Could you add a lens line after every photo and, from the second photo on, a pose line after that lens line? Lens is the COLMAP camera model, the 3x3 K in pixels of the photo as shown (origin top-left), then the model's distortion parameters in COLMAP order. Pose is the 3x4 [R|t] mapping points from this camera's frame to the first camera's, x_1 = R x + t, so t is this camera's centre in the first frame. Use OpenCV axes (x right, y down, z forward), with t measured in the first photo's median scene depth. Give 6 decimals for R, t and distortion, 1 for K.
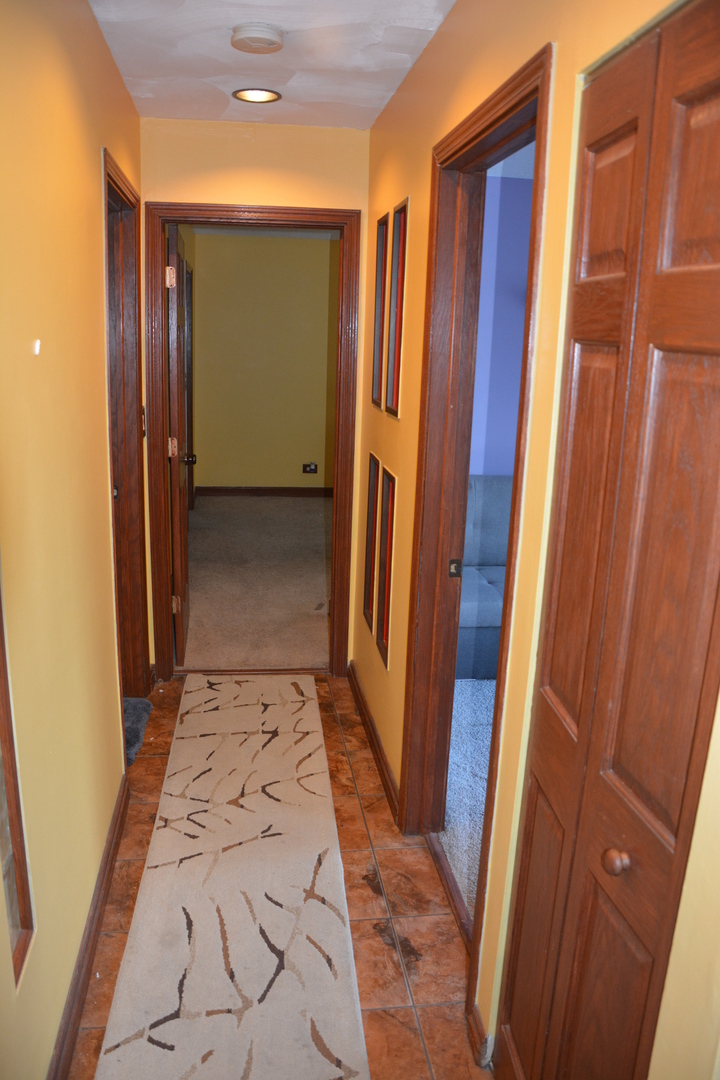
lens RADIAL K [[834.0, 0, 360.9], [0, 834.0, 538.7], [0, 0, 1]] dist [-0.156906, 0.104755]
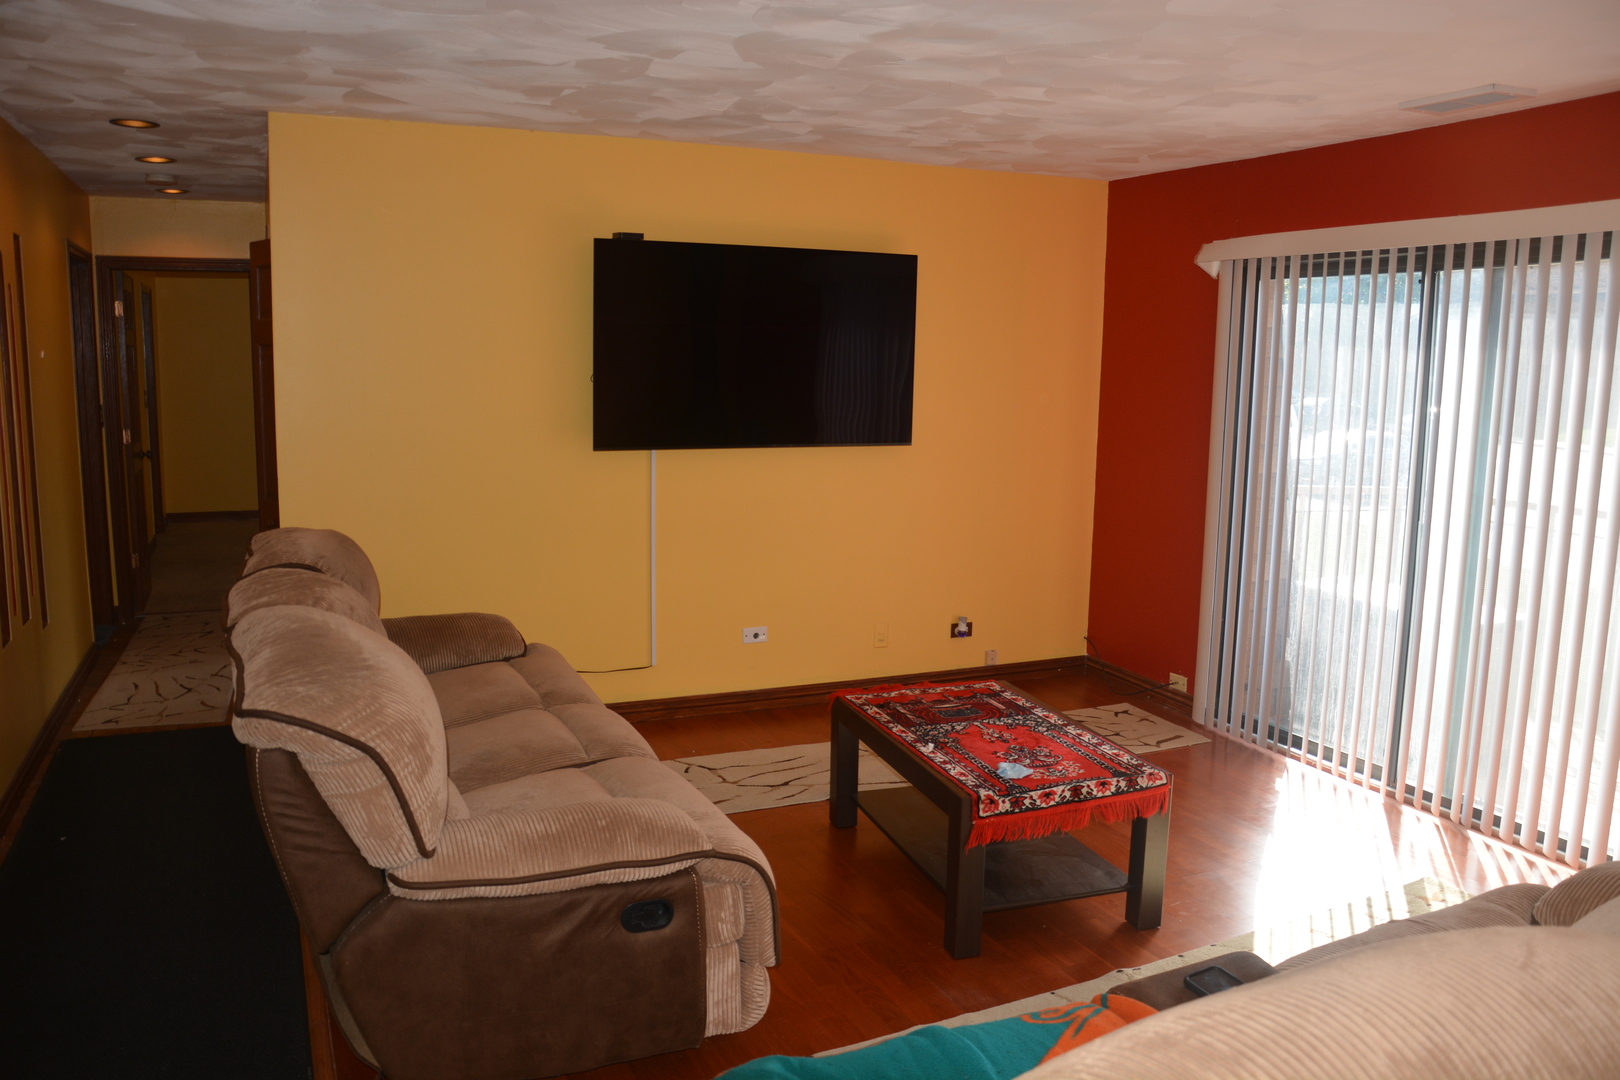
lens RADIAL K [[1250.9, 0, 807.0], [0, 1250.9, 543.7], [0, 0, 1]] dist [-0.156906, 0.104755]
pose [[0.962637, -0.061957, 0.263611, 0.327460], [0.084324, 0.993658, -0.074389, 0.319371], [-0.257330, 0.093838, 0.961756, -1.198739]]
